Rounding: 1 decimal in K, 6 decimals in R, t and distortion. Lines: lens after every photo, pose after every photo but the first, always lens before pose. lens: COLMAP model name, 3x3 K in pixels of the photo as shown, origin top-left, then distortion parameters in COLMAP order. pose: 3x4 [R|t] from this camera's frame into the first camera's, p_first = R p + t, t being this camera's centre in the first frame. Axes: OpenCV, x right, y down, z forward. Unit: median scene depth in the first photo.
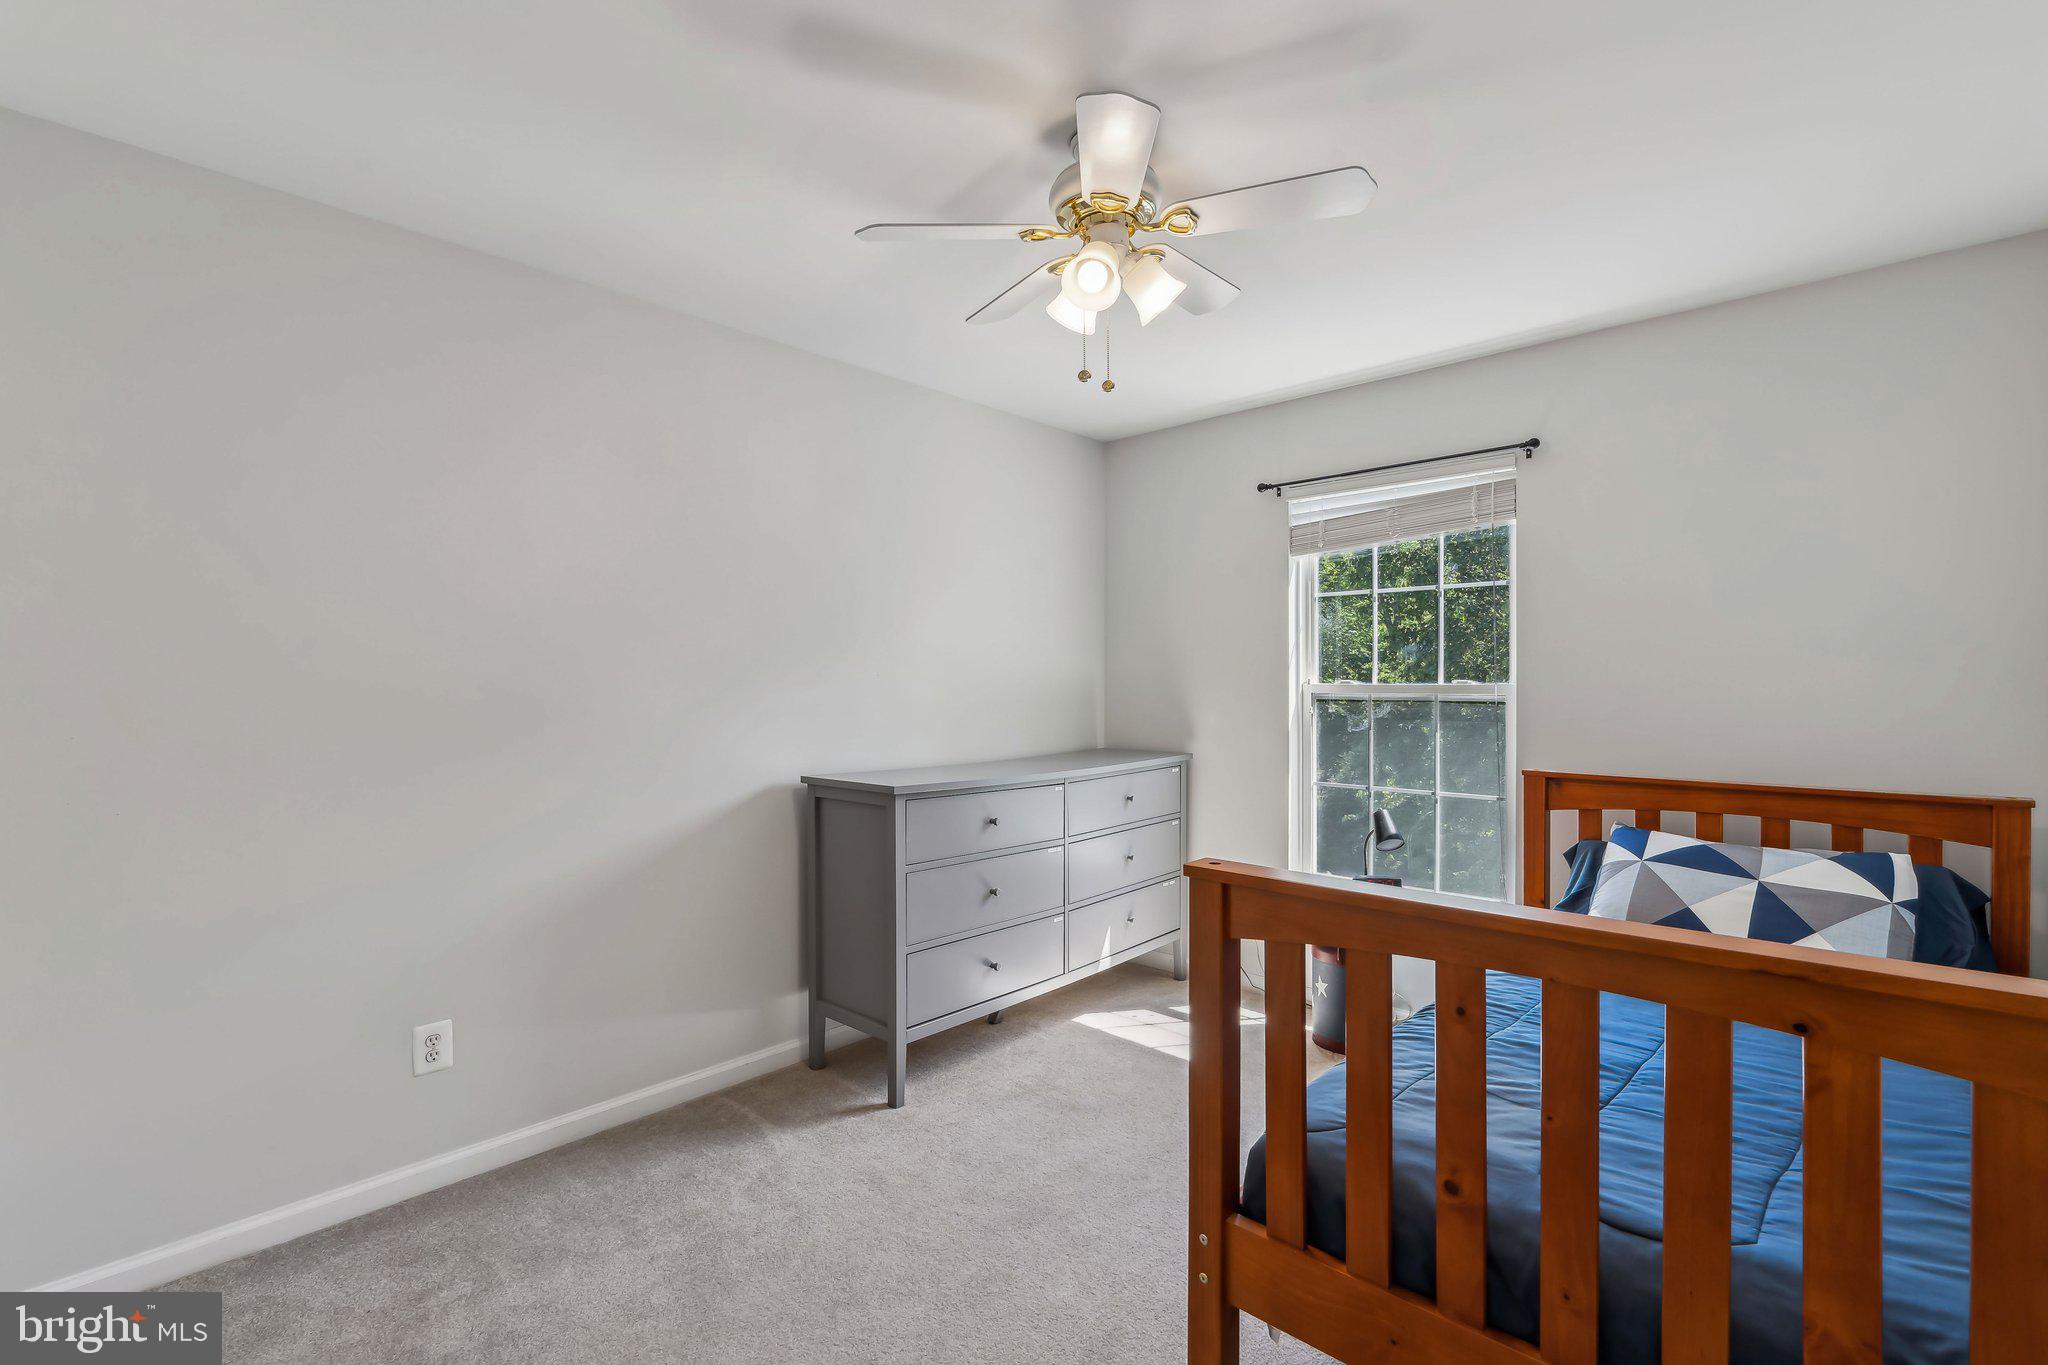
lens RADIAL K [[926.0, 0, 1023.8], [0, 926.0, 673.0], [0, 0, 1]] dist [-0.004704, -0.000360]
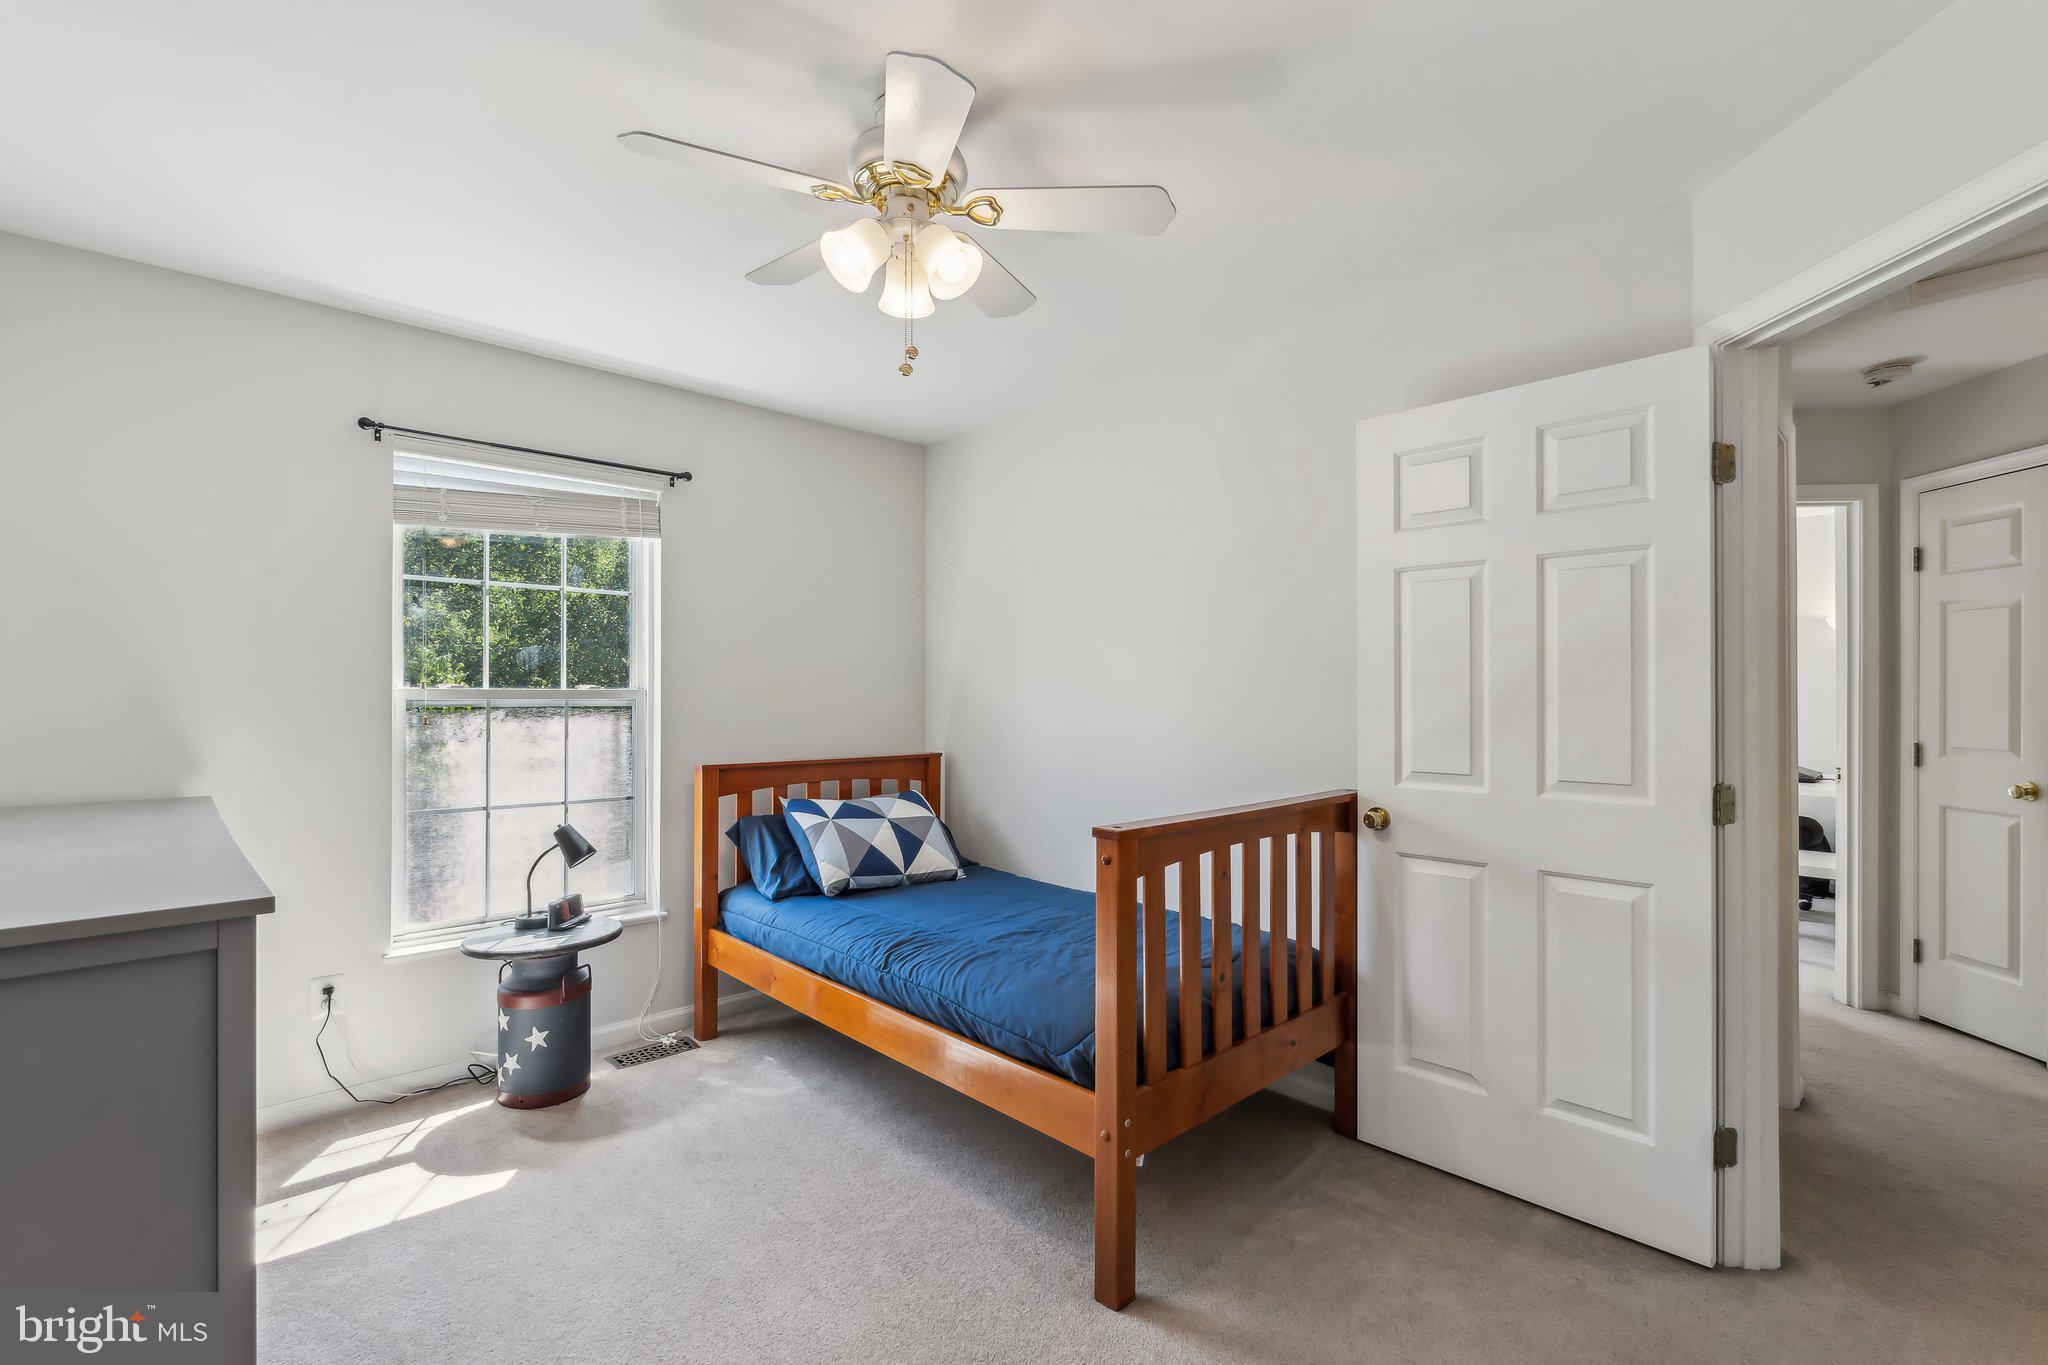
lens RADIAL K [[926.0, 0, 1023.8], [0, 926.0, 673.0], [0, 0, 1]] dist [-0.004704, -0.000360]
pose [[0.053201, 0.022073, 0.998340, -0.538114], [-0.014777, 0.999664, -0.021315, 0.009986], [-0.998474, -0.013619, 0.053510, 0.510597]]
